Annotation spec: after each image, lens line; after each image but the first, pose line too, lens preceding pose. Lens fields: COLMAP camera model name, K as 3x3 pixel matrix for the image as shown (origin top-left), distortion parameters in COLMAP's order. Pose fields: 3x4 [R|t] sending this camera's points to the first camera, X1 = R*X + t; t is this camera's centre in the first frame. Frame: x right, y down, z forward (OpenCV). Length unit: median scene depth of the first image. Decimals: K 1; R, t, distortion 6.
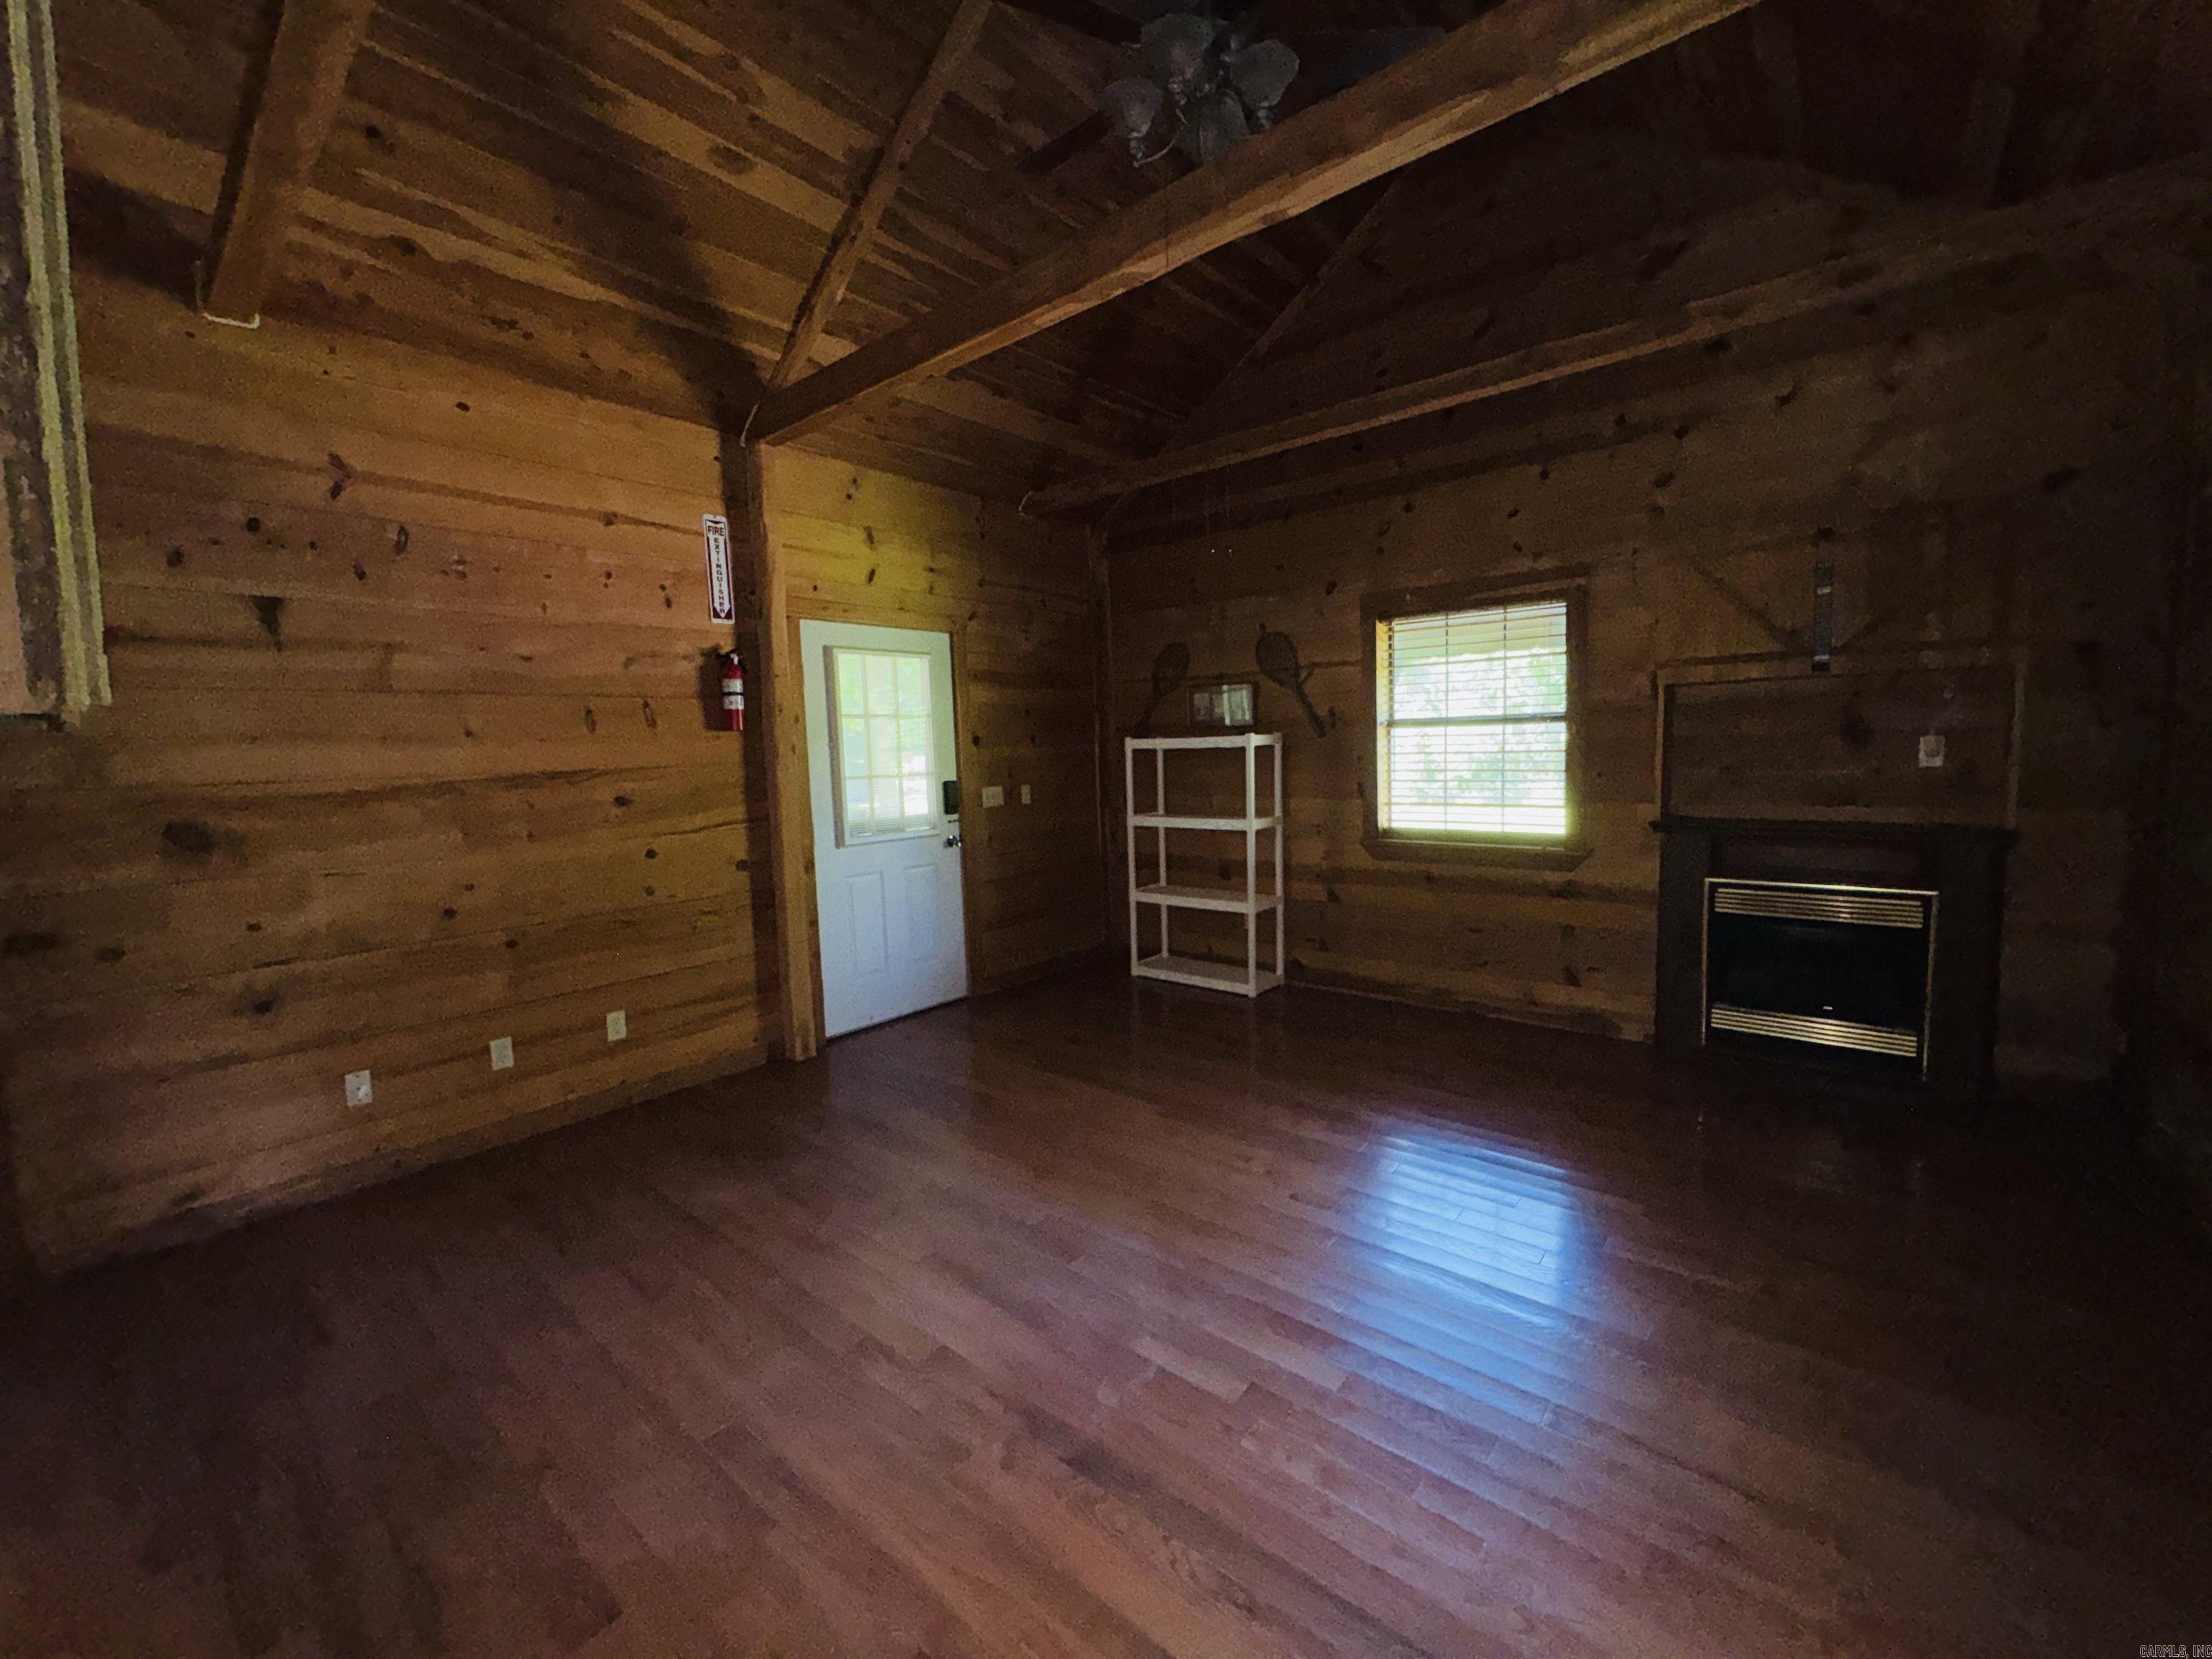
lens RADIAL K [[886.7, 0, 1111.4], [0, 886.7, 827.5], [0, 0, 1]] dist [-0.006343, 0.000416]
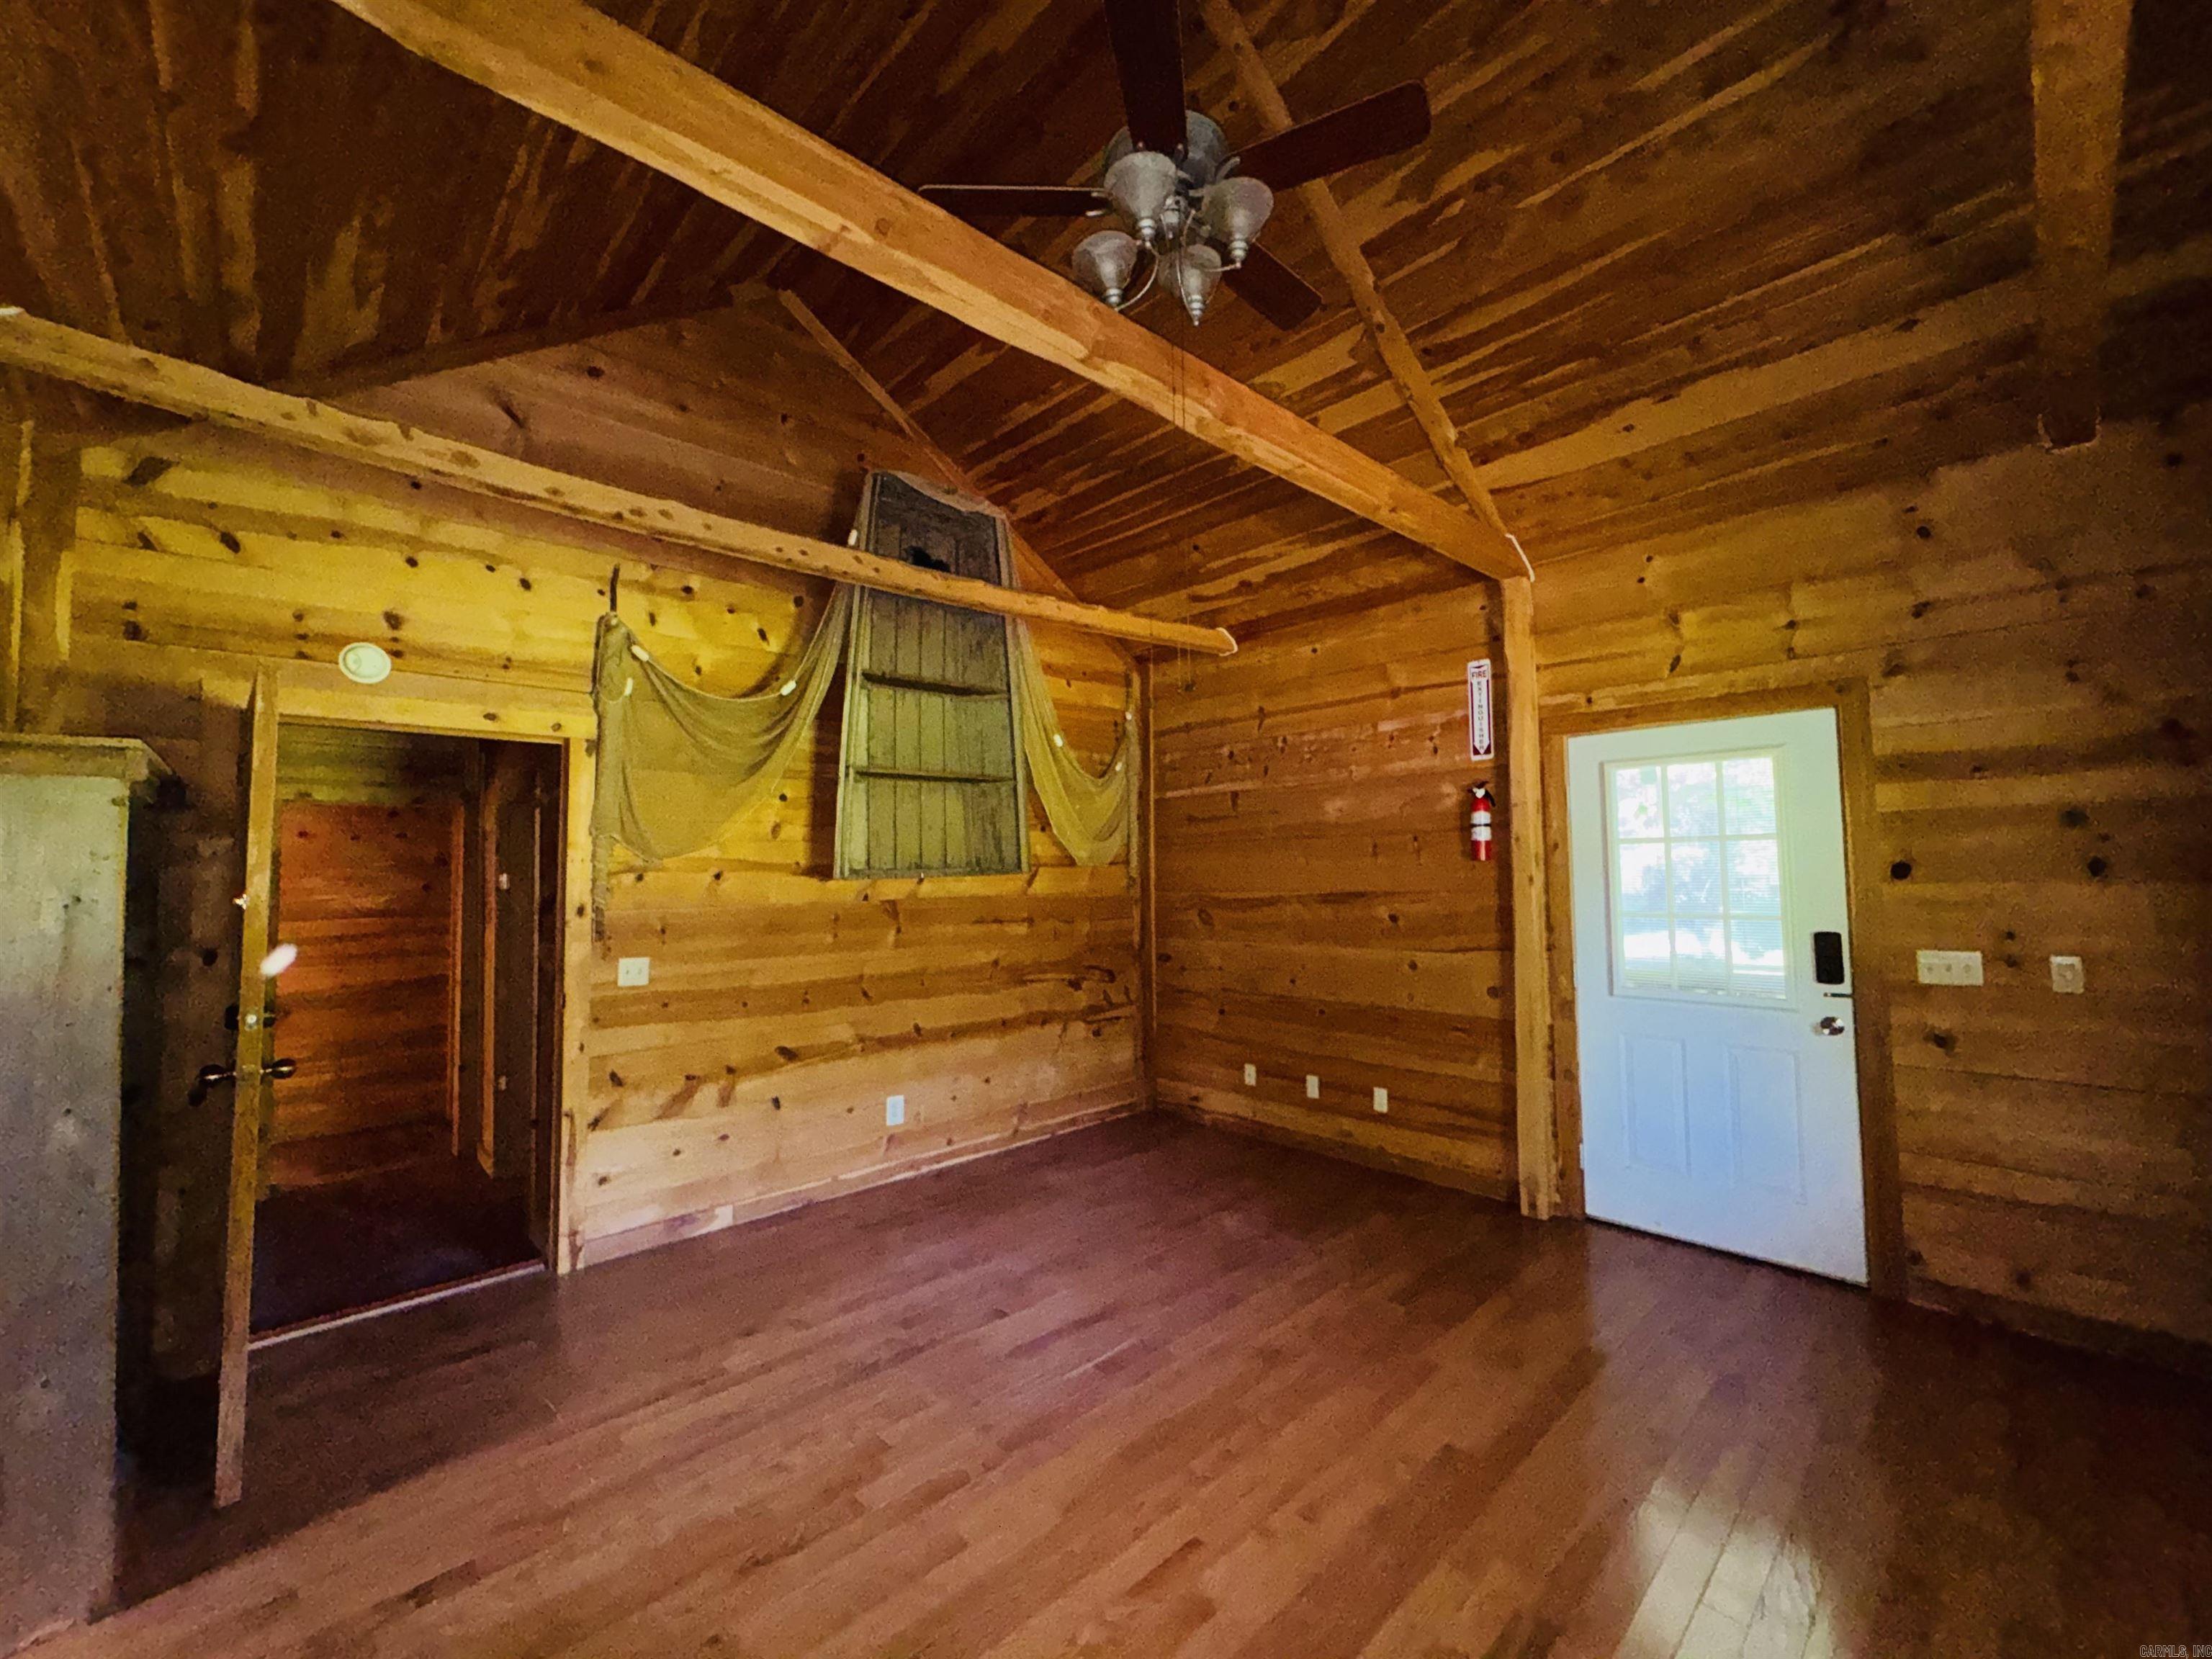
lens RADIAL K [[886.7, 0, 1114.1], [0, 886.7, 824.5], [0, 0, 1]] dist [-0.006343, 0.000416]
pose [[-0.112012, -0.022048, -0.993462, 0.715466], [-0.072630, 0.997261, -0.013943, -0.114377], [0.991049, 0.070594, -0.113306, 0.745246]]
